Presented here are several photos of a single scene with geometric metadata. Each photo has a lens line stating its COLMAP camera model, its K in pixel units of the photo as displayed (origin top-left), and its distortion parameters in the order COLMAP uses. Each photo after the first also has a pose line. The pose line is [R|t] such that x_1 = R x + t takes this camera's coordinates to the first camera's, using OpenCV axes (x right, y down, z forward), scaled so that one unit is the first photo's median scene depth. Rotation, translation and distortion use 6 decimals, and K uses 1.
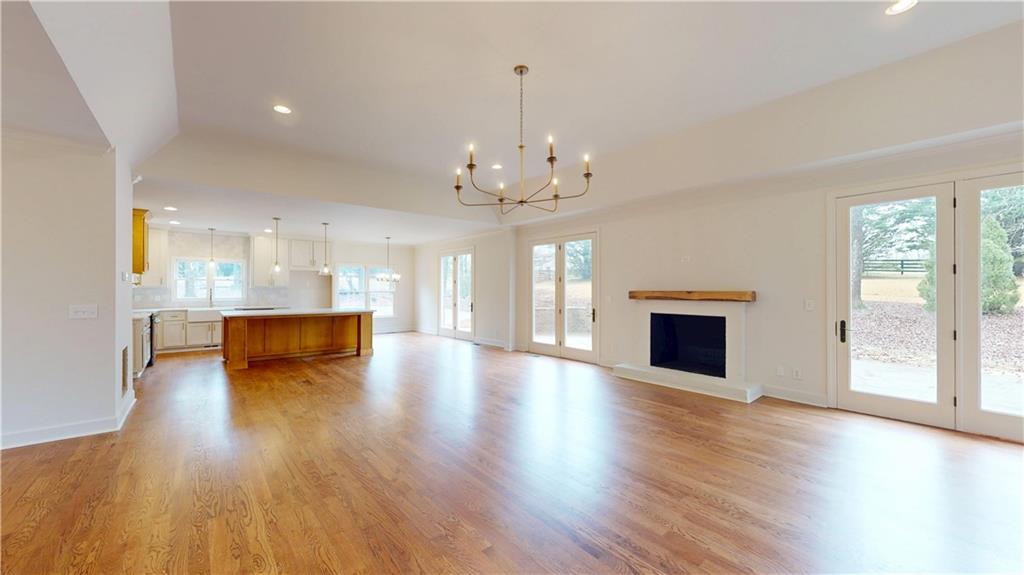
lens RADIAL K [[367.8, 0, 497.2], [0, 367.8, 289.4], [0, 0, 1]] dist [0.001193, -0.000179]
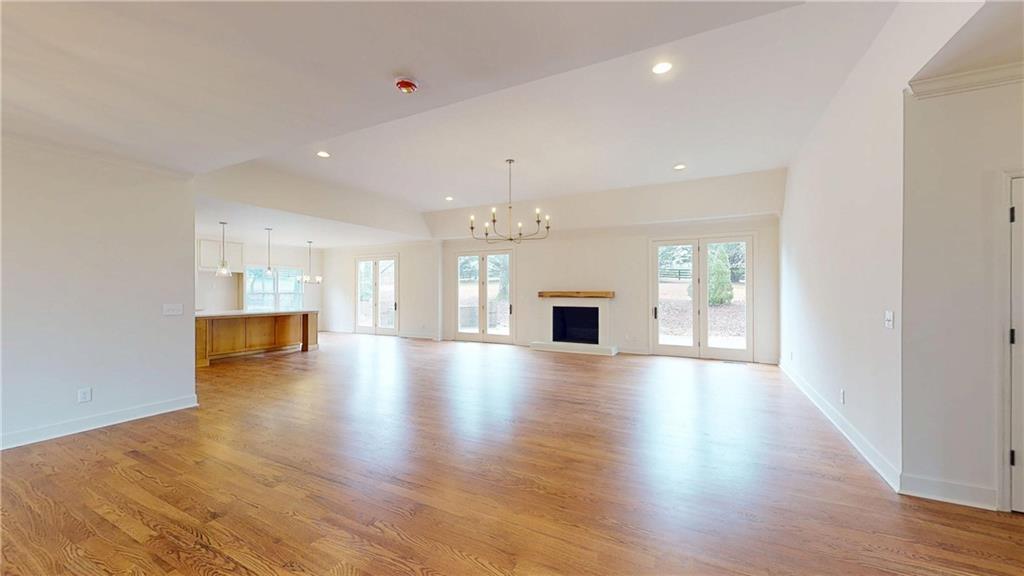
lens RADIAL K [[367.8, 0, 497.2], [0, 367.8, 289.9], [0, 0, 1]] dist [0.001193, -0.000179]
pose [[0.931297, 0.000817, 0.364259, -0.254360], [-0.000125, 0.999998, -0.001923, 0.000150], [-0.364260, 0.001745, 0.931296, -0.231988]]
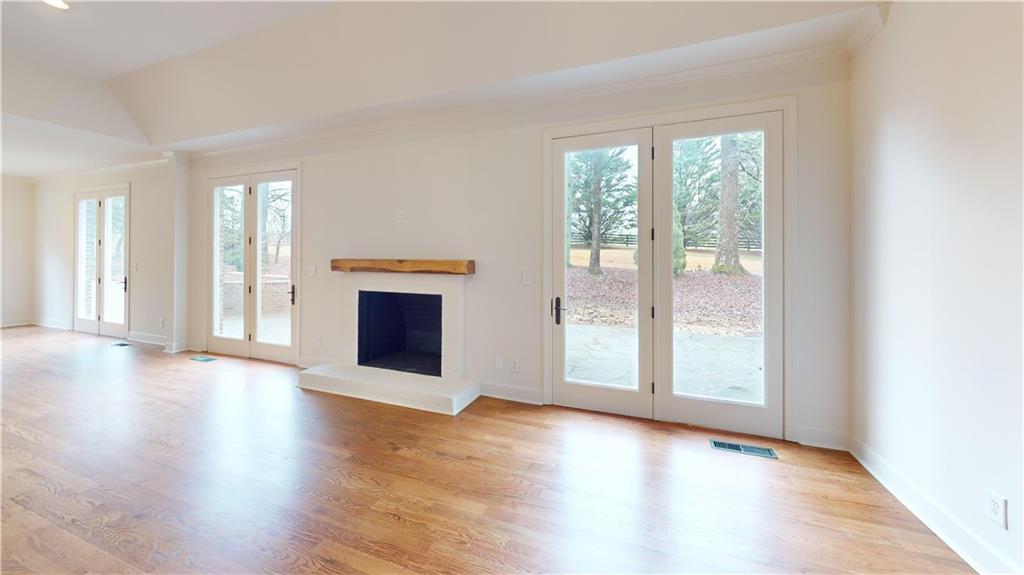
lens RADIAL K [[386.7, 0, 497.6], [0, 386.7, 256.5], [0, 0, 1]] dist [-0.012959, -0.000096]
pose [[0.874229, 0.005355, 0.485484, 0.221118], [-0.005609, 0.999984, -0.000930, -0.001171], [-0.485481, -0.001910, 0.874245, 0.176228]]
